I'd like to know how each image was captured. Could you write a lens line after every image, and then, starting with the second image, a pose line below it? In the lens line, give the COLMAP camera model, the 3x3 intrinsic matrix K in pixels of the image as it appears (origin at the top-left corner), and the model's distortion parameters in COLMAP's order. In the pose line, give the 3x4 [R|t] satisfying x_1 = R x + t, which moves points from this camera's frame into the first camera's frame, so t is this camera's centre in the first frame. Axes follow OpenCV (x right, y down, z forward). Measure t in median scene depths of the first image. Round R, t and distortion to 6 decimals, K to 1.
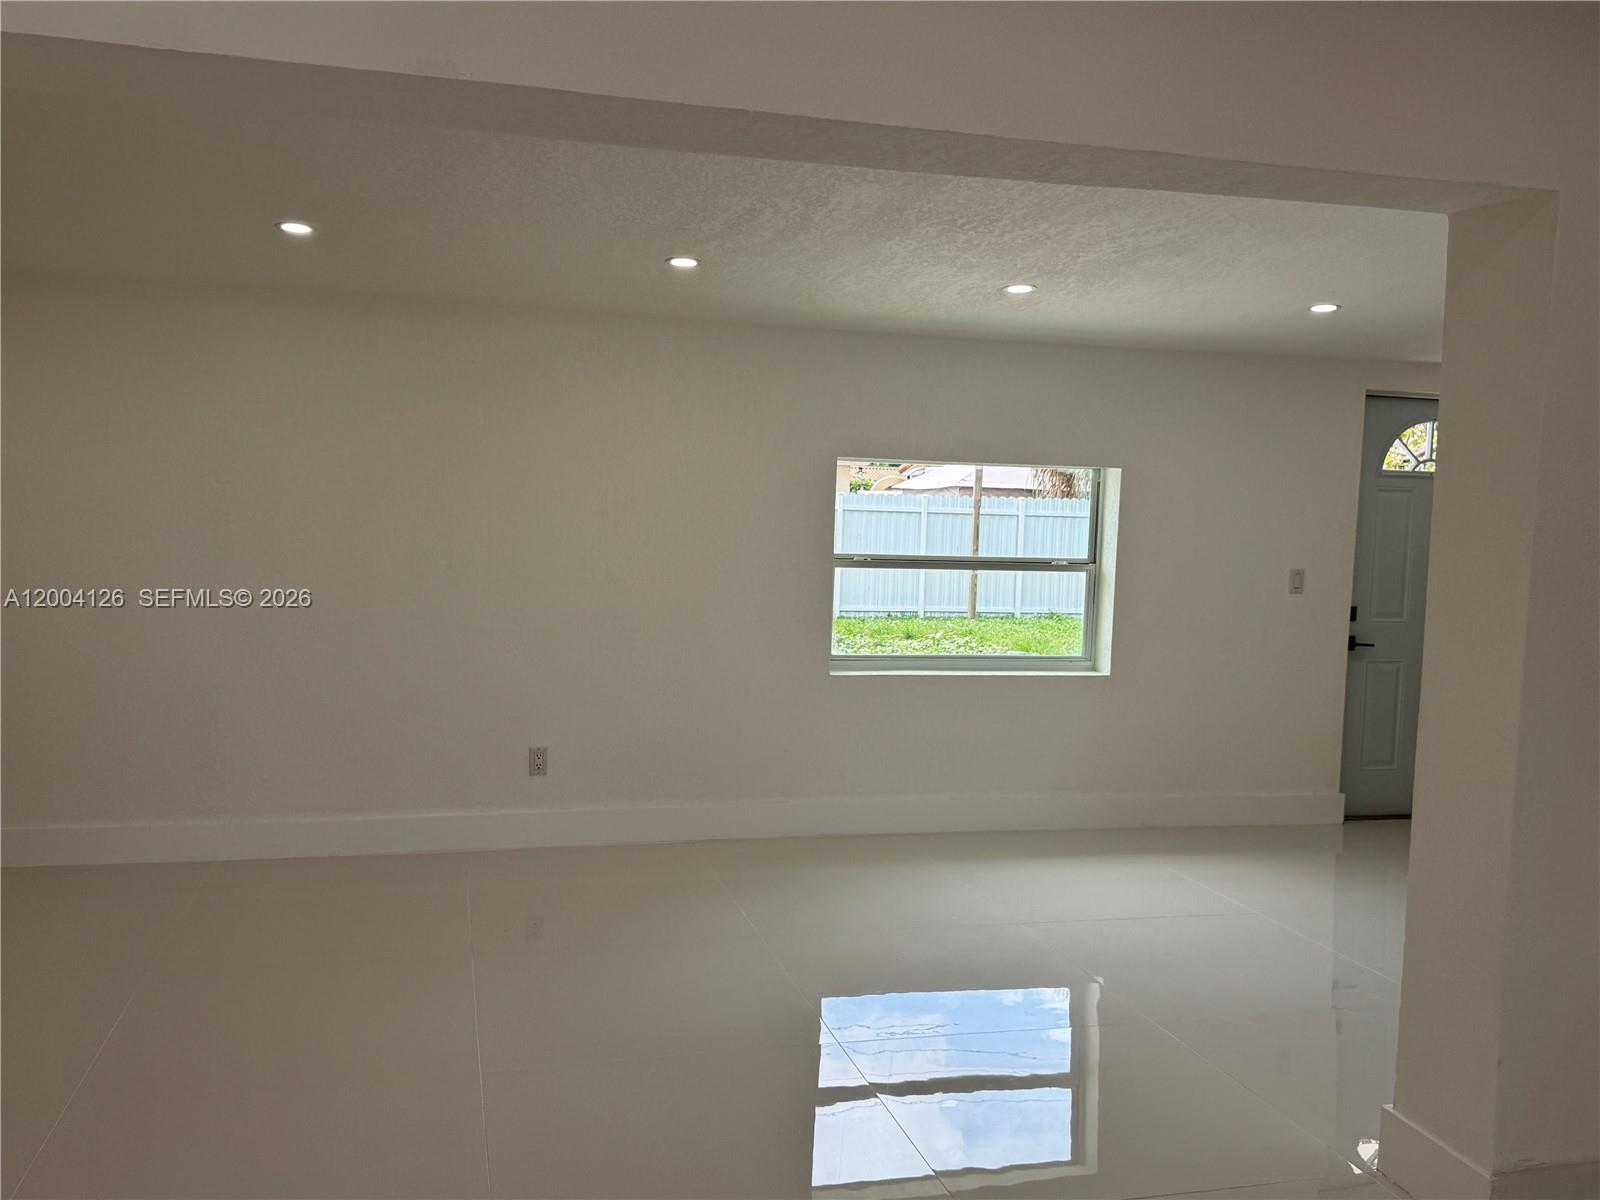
lens RADIAL K [[1401.4, 0, 767.8], [0, 1401.4, 606.2], [0, 0, 1]] dist [0.064375, -0.002374]
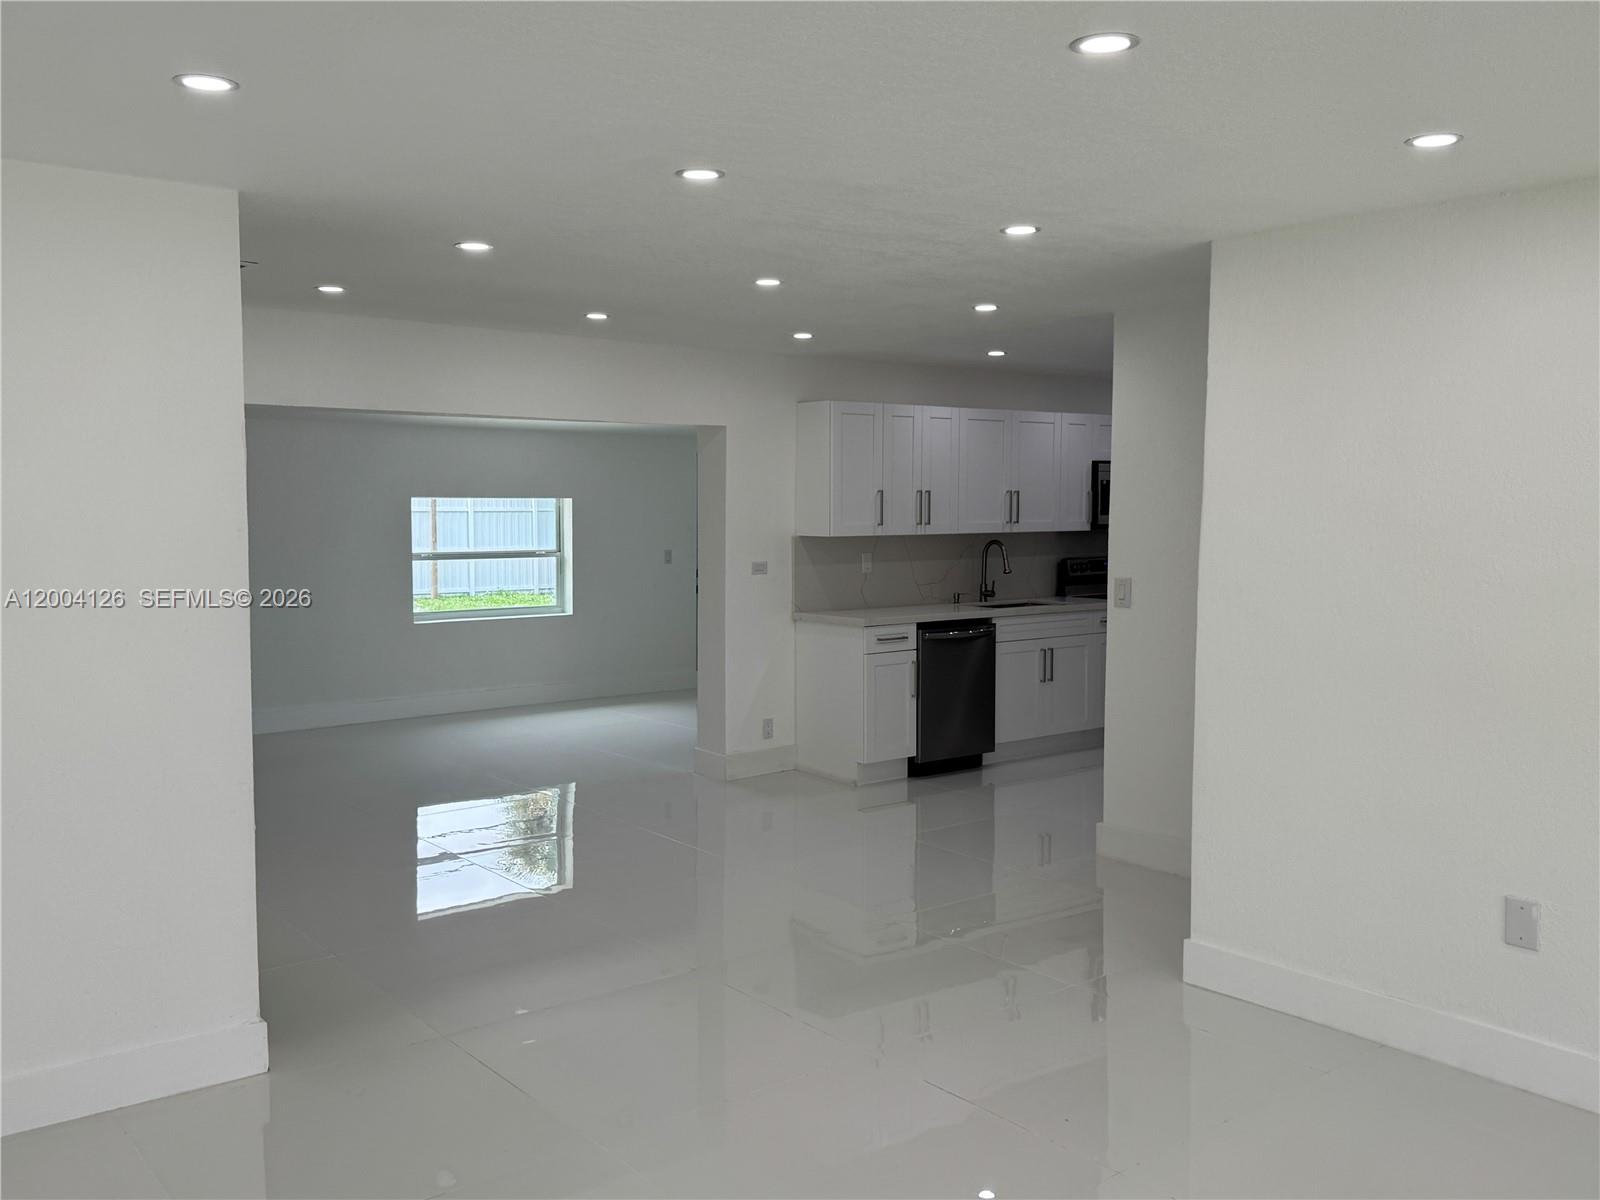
lens RADIAL K [[1401.4, 0, 767.8], [0, 1401.4, 606.2], [0, 0, 1]] dist [0.064375, -0.002374]
pose [[0.916613, -0.060880, 0.395114, -0.226832], [0.056529, 0.998144, 0.022655, 0.012545], [-0.395760, 0.001569, 0.918353, -0.713907]]
